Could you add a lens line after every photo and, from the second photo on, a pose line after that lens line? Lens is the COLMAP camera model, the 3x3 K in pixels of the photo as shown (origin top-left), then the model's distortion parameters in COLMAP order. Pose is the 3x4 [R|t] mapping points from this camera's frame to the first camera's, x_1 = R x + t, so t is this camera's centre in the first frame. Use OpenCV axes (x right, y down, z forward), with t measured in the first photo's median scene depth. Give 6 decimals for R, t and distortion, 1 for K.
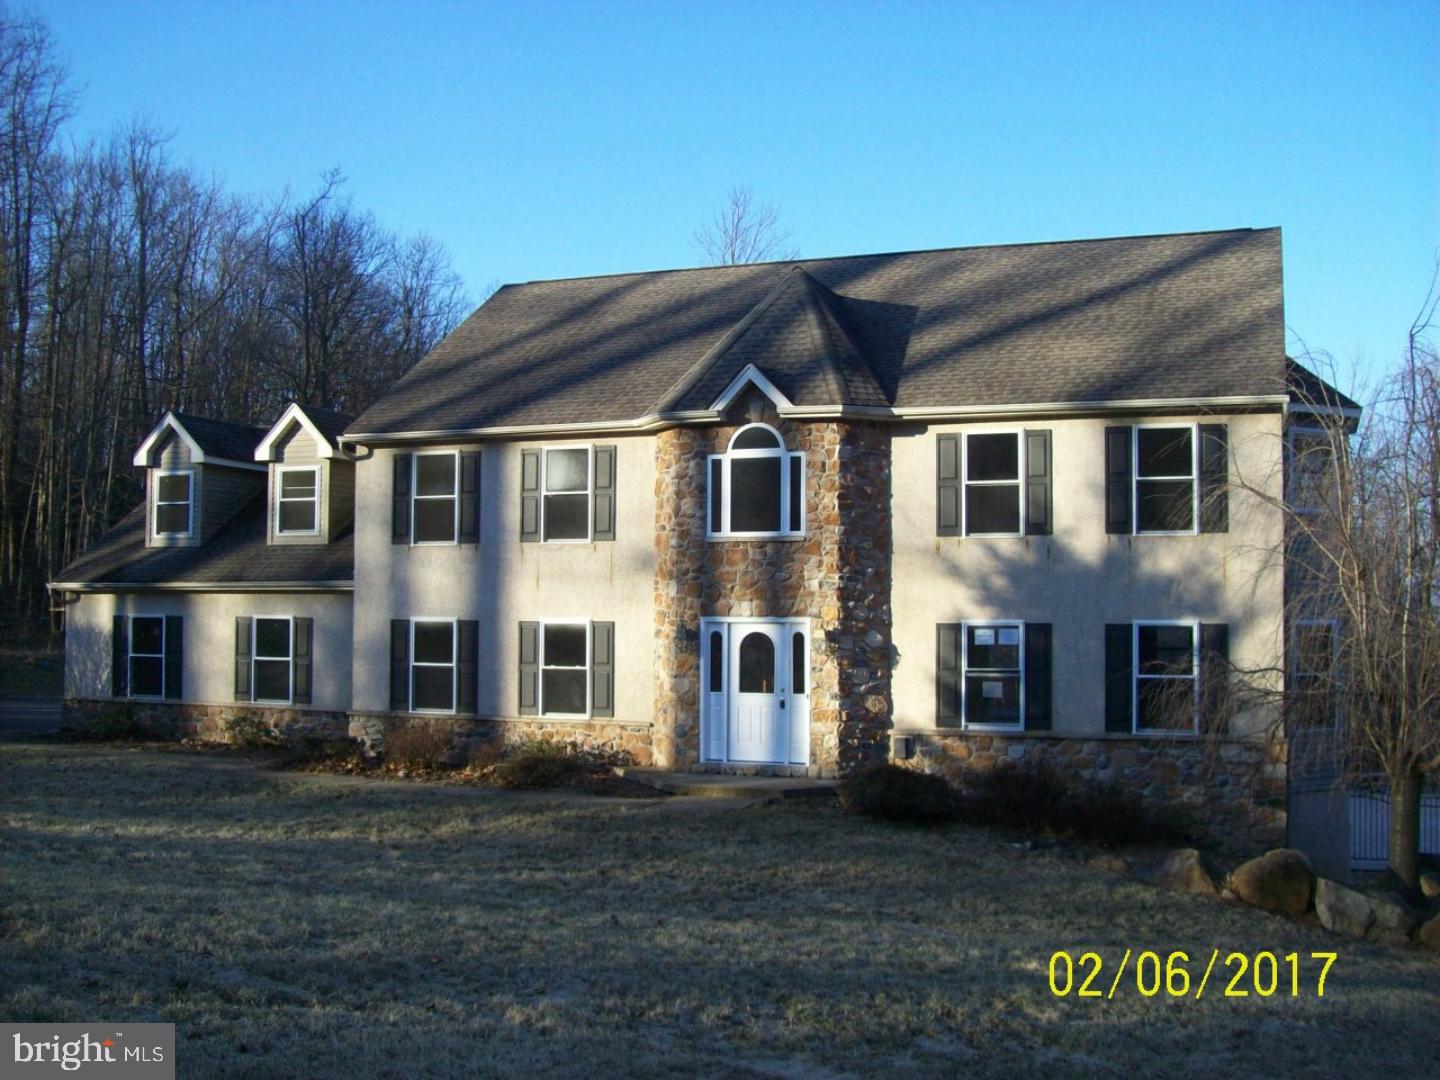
lens RADIAL K [[1535.1, 0, 720.0], [0, 1535.1, 540.0], [0, 0, 1]] dist [-0.184697, 0.151488]
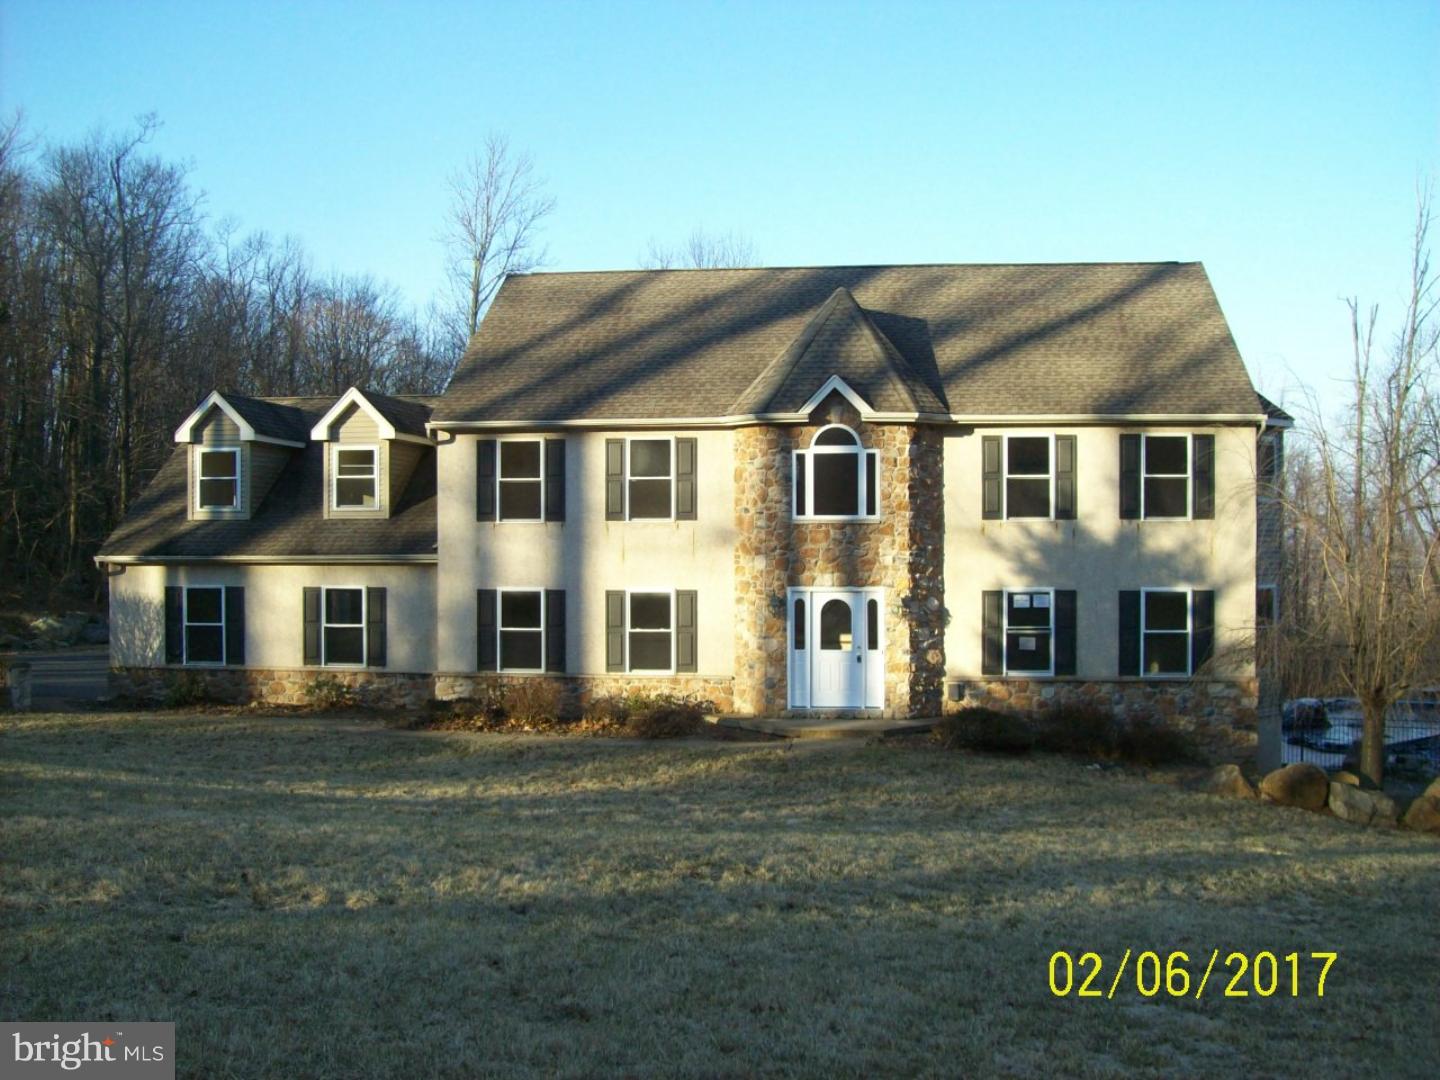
lens RADIAL K [[1535.1, 0, 720.0], [0, 1535.1, 540.0], [0, 0, 1]] dist [-0.184697, 0.151488]
pose [[0.970693, -0.007153, 0.240216, -0.347253], [-0.005131, 0.998712, 0.050472, -0.045514], [-0.240268, -0.050225, 0.969406, -0.134347]]
